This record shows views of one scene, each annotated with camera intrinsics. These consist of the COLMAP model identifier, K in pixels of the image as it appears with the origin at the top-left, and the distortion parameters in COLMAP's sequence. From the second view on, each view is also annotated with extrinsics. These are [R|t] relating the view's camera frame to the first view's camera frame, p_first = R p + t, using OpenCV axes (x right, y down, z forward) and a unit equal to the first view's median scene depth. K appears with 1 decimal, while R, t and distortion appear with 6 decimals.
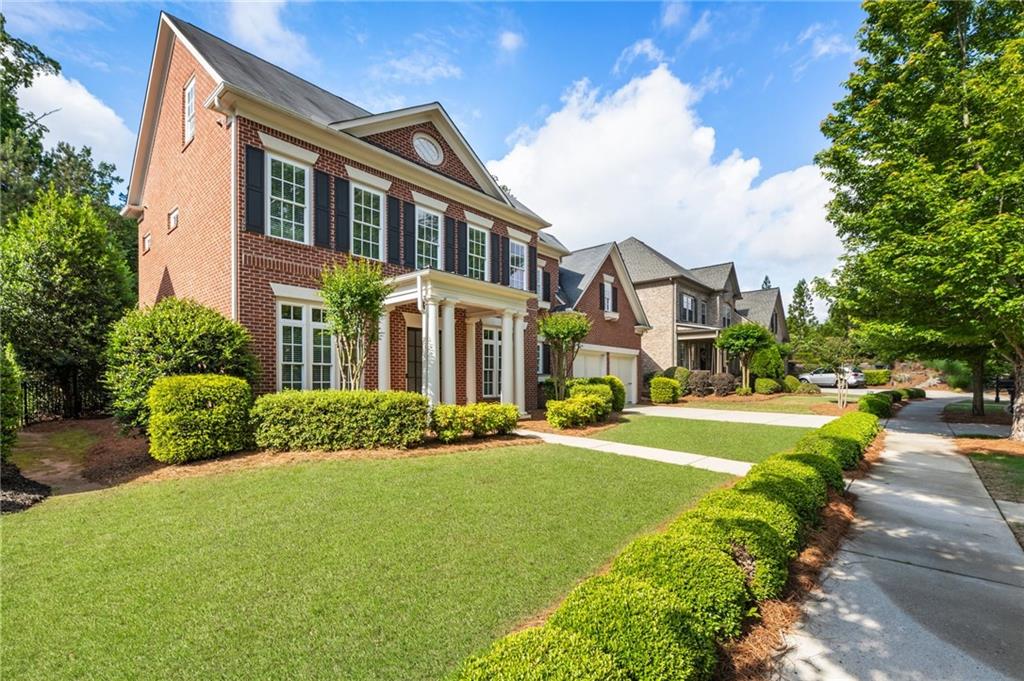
lens RADIAL K [[461.6, 0, 510.8], [0, 461.6, 368.4], [0, 0, 1]] dist [-0.002052, -0.000153]
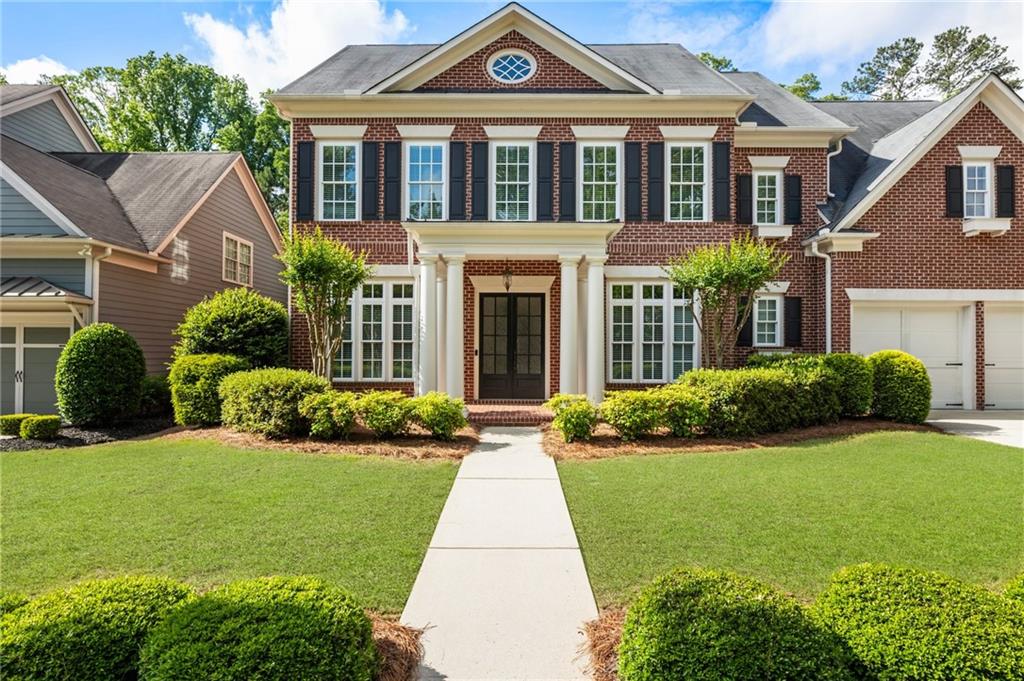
lens RADIAL K [[471.2, 0, 512.0], [0, 471.2, 340.5], [0, 0, 1]] dist [-0.001449, 0.000105]
pose [[0.656067, -0.033538, -0.753957, 0.369920], [0.020788, 0.999436, -0.026368, 0.014704], [0.754416, 0.001626, 0.656395, 0.416711]]
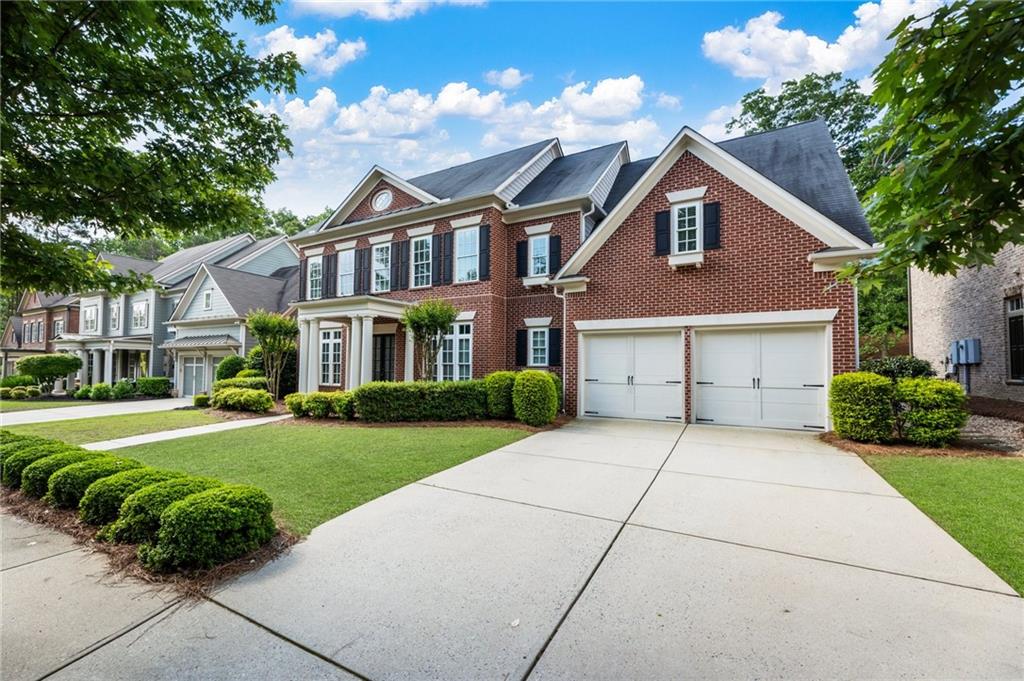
lens RADIAL K [[400.4, 0, 513.4], [0, 400.4, 350.0], [0, 0, 1]] dist [0.006607, -0.000030]
pose [[0.231384, -0.061168, -0.970938, 0.900166], [0.011512, 0.998124, -0.060138, 0.029671], [0.972794, 0.002738, 0.231654, 0.978839]]
